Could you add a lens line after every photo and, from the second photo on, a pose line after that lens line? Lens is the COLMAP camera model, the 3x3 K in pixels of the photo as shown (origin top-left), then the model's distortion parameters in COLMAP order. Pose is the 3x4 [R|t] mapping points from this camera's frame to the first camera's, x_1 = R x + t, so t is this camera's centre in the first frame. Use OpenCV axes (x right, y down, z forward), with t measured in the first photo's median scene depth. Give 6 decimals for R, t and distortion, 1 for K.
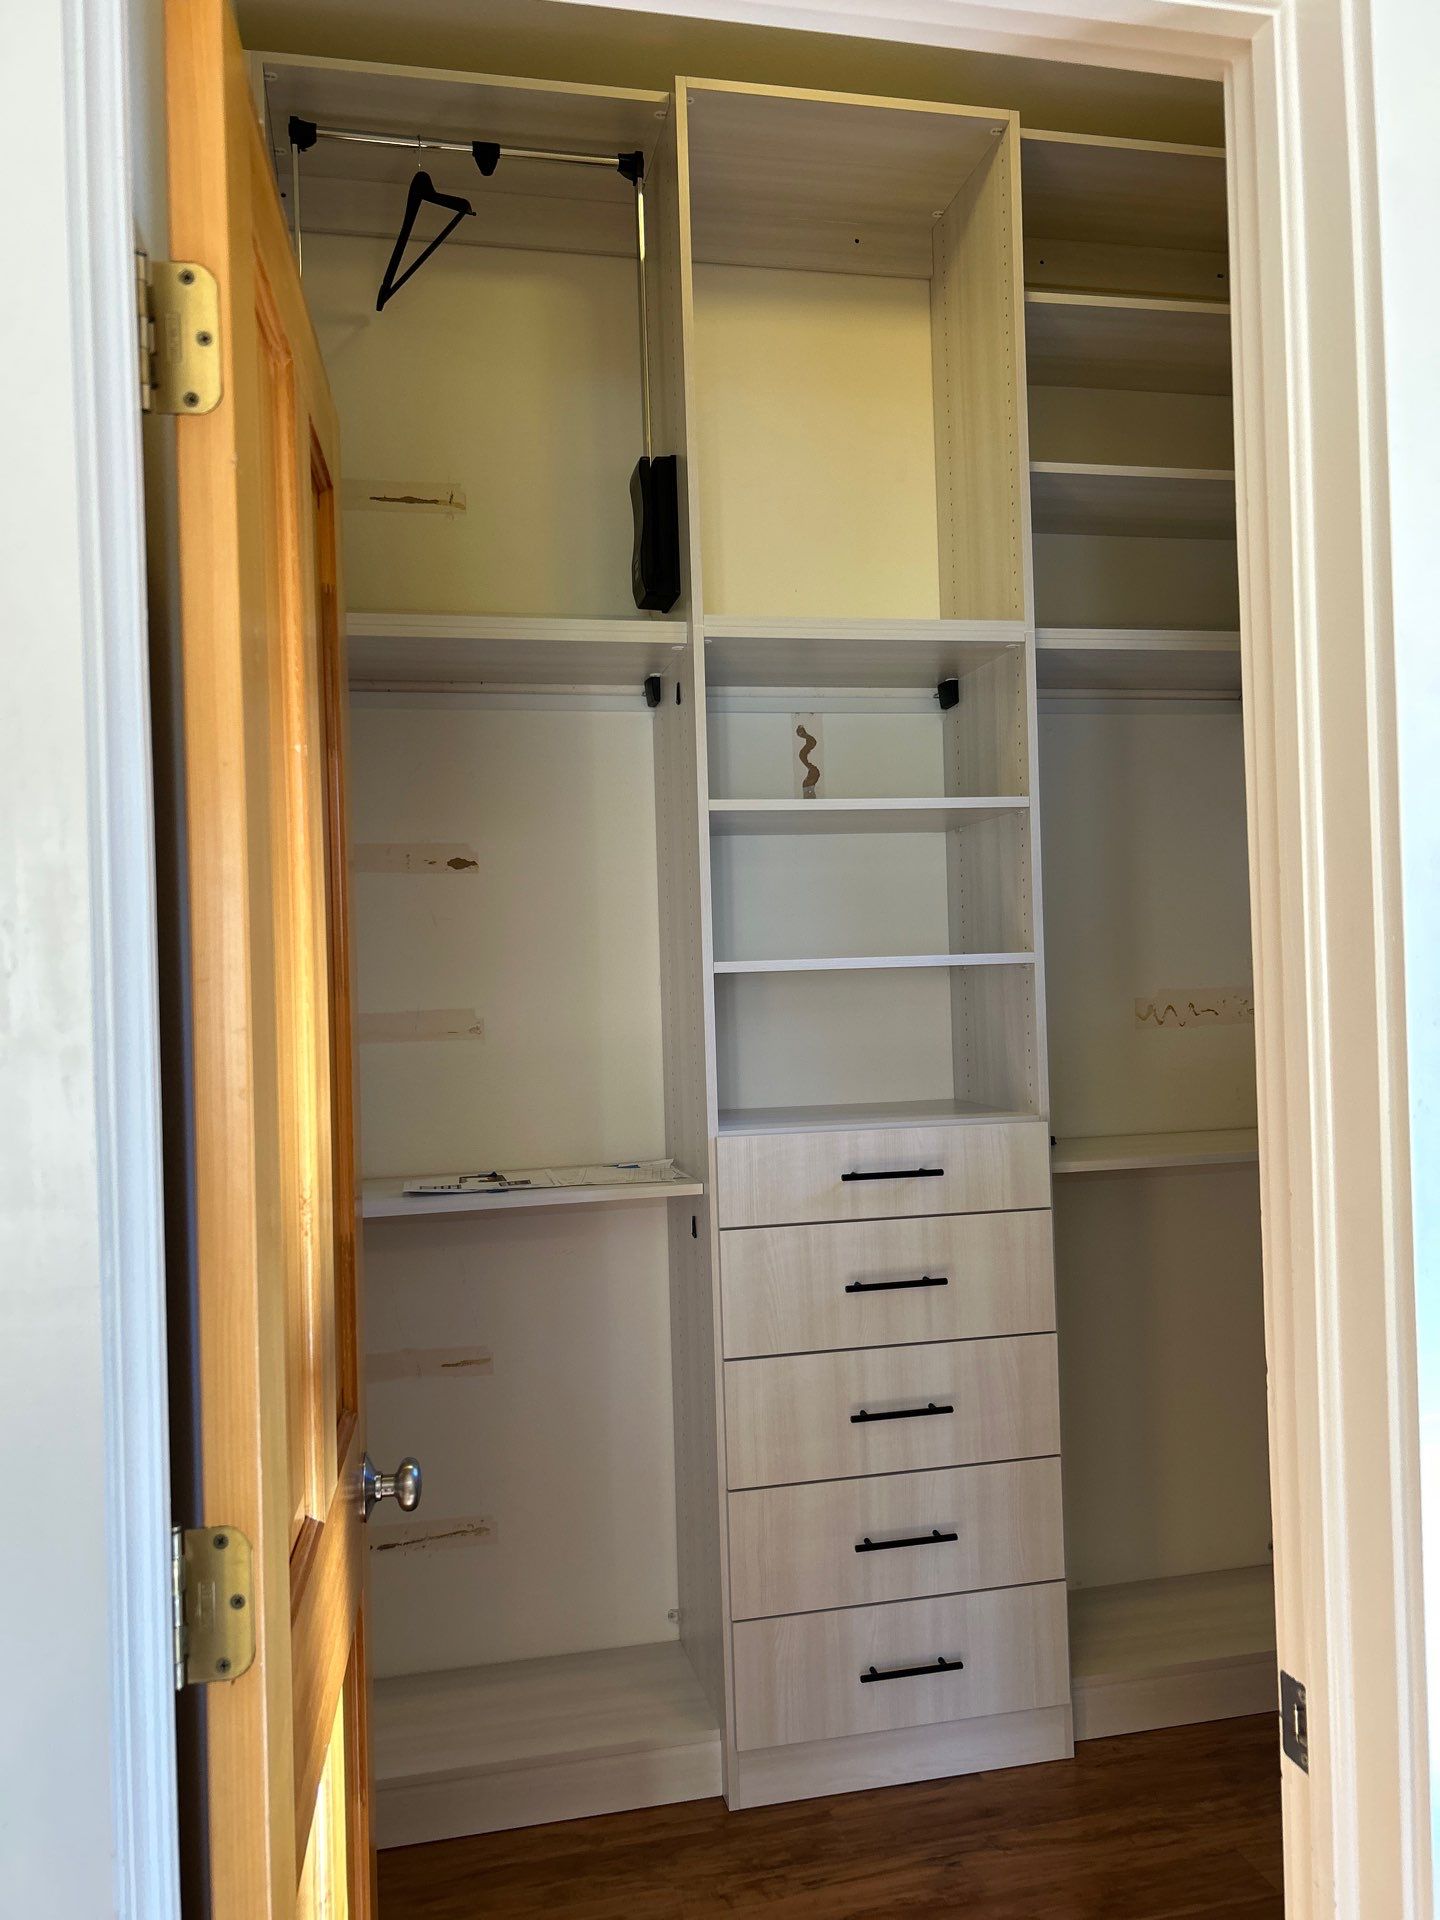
lens RADIAL K [[1431.9, 0, 705.4], [0, 1431.9, 980.2], [0, 0, 1]] dist [0.046860, -0.050399]
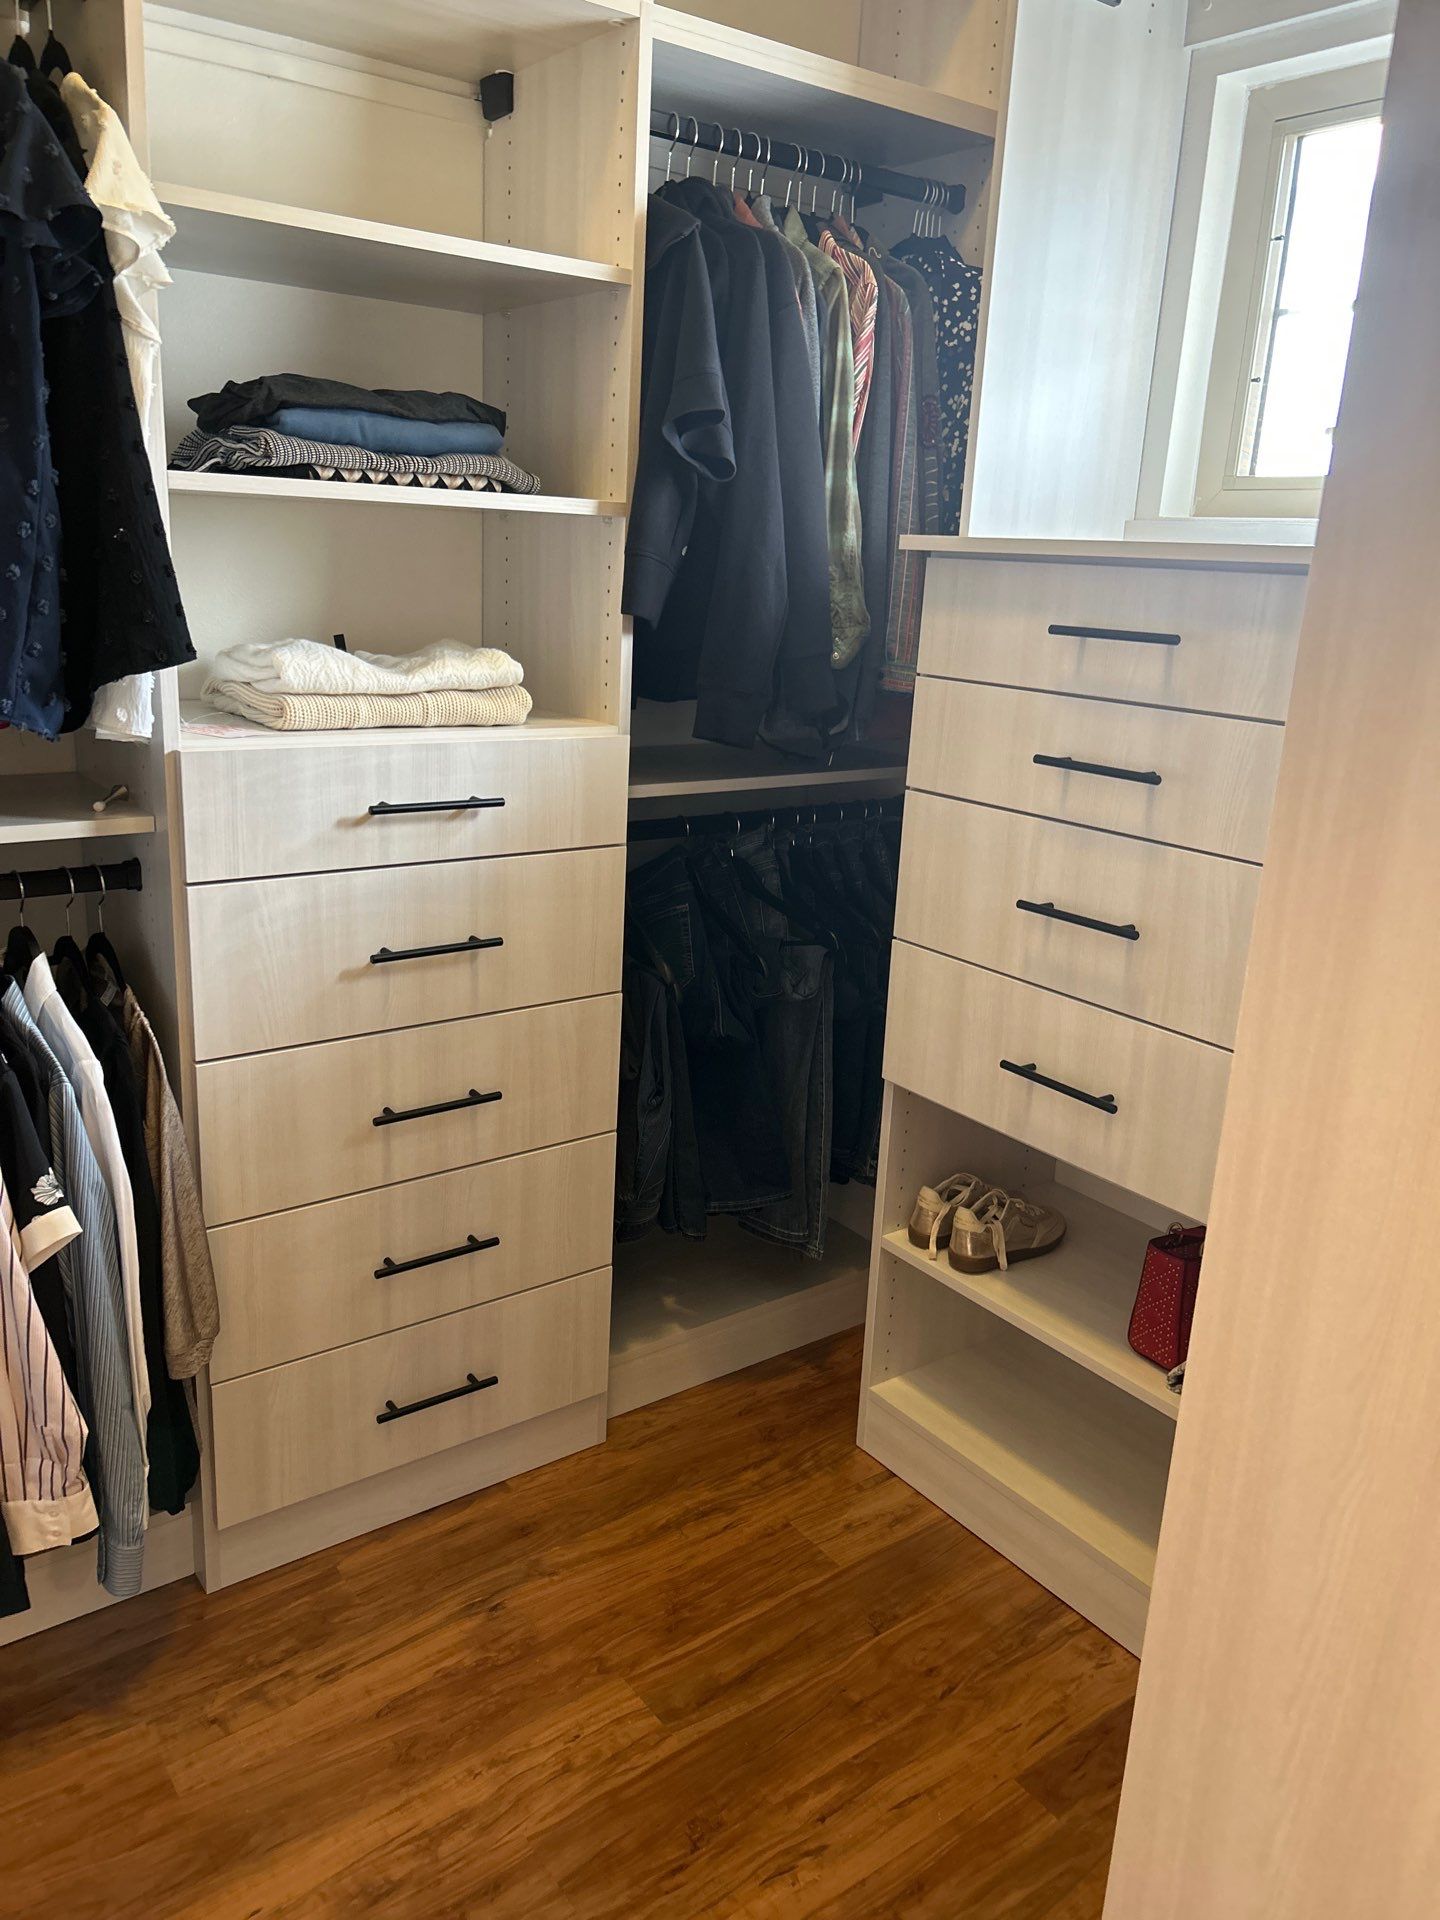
lens RADIAL K [[1431.9, 0, 708.2], [0, 1431.9, 949.9], [0, 0, 1]] dist [0.046860, -0.050399]
pose [[0.908990, -0.037987, 0.415083, -0.047521], [-0.078224, 0.962598, 0.259395, 0.006773], [-0.409411, -0.268257, 0.872021, 0.280186]]
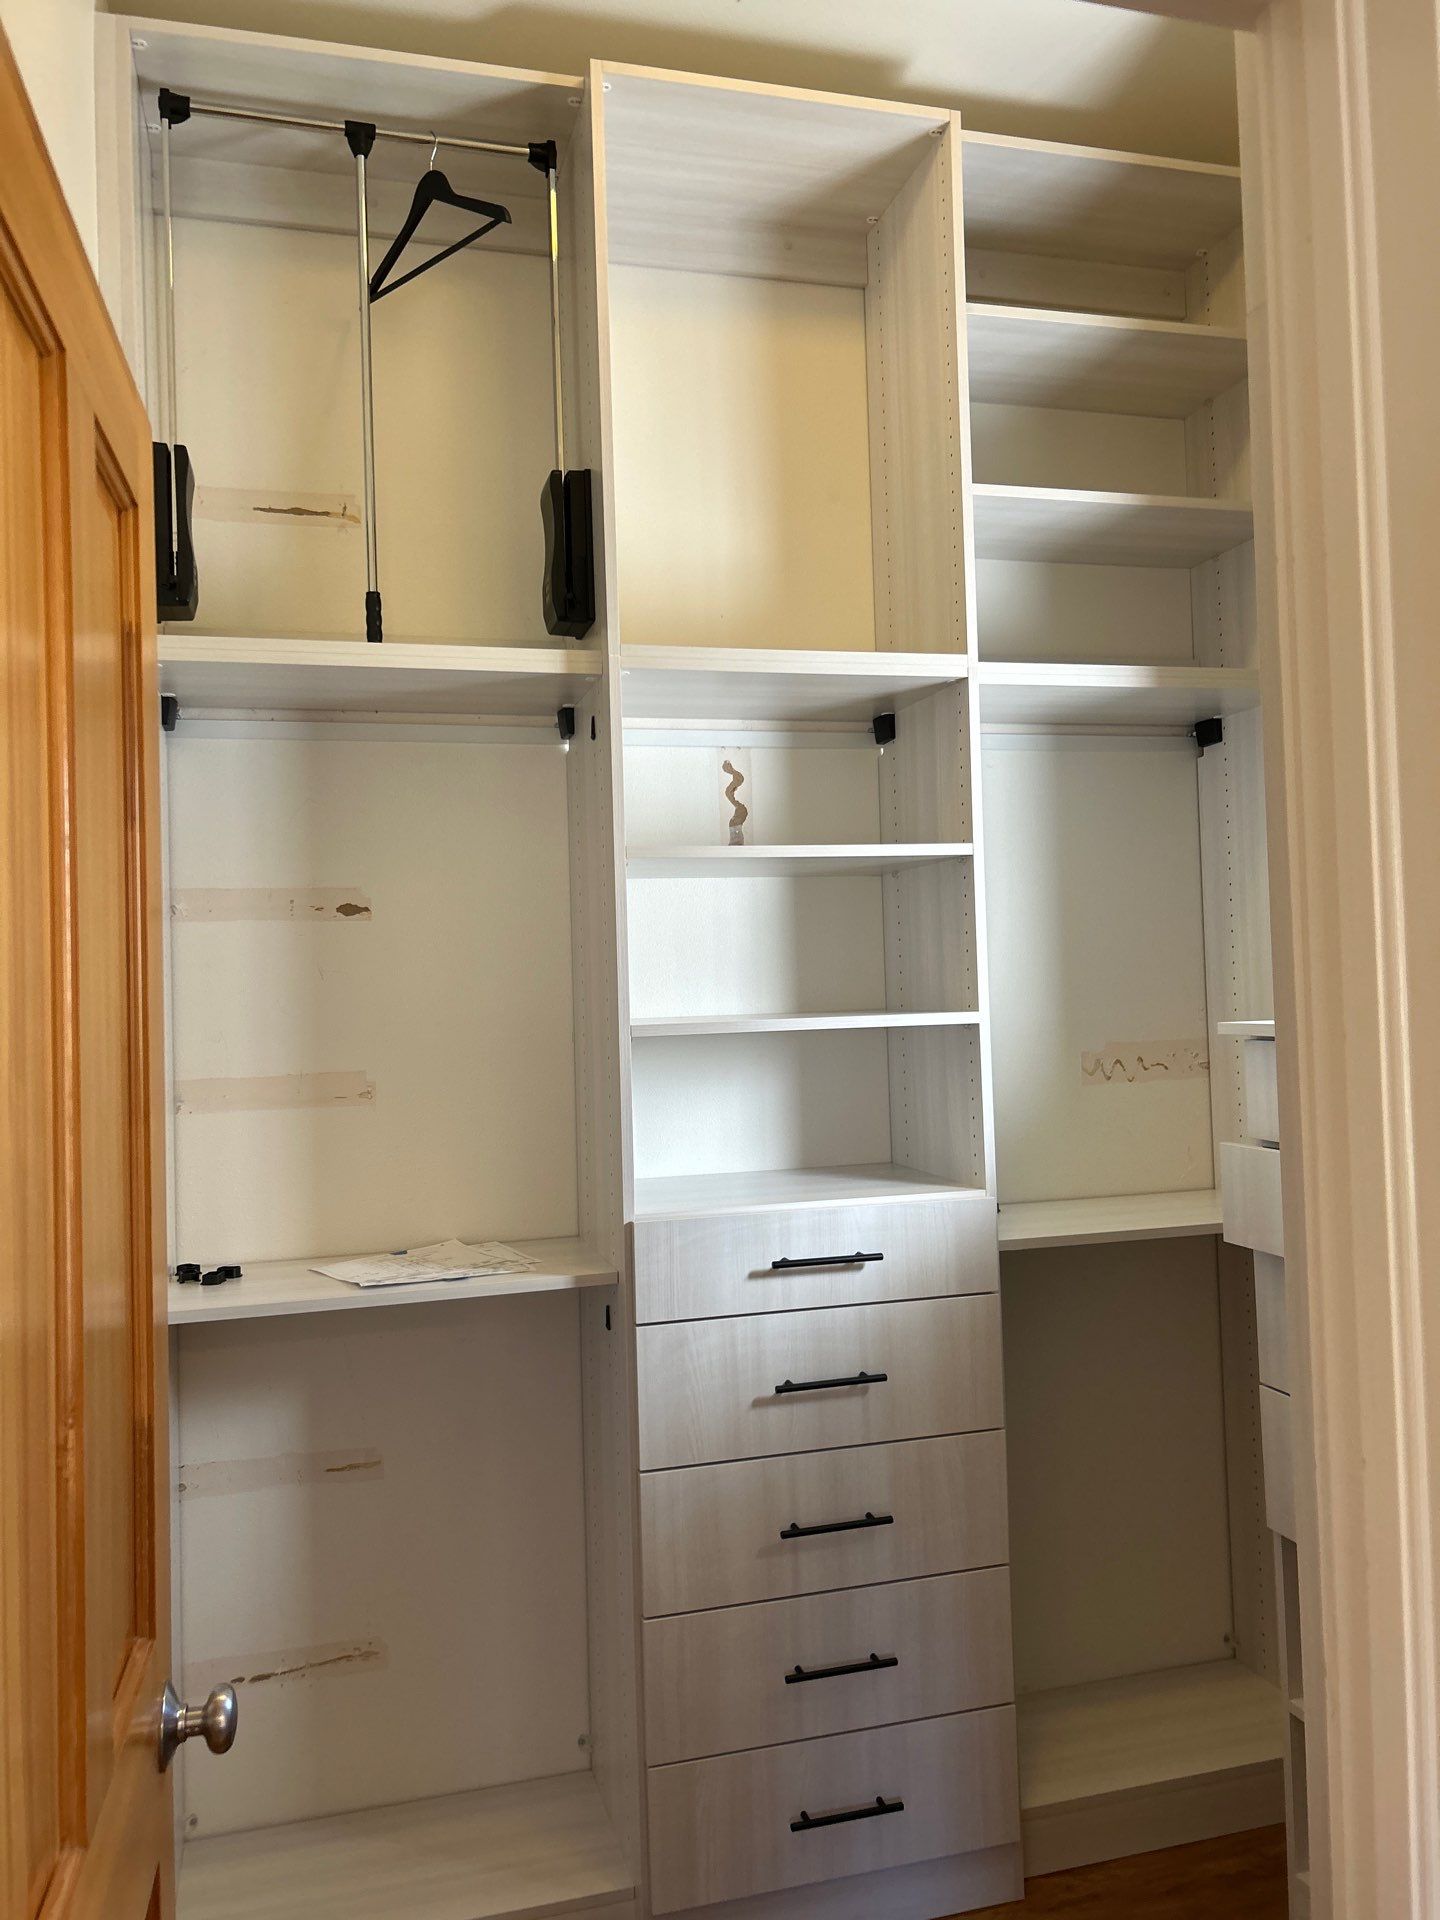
lens RADIAL K [[1431.9, 0, 710.5], [0, 1431.9, 951.4], [0, 0, 1]] dist [0.046860, -0.050399]
pose [[0.998537, 0.002975, 0.053987, 0.007114], [-0.001731, 0.999732, -0.023081, -0.037490], [-0.054041, 0.022953, 0.998275, 0.089973]]
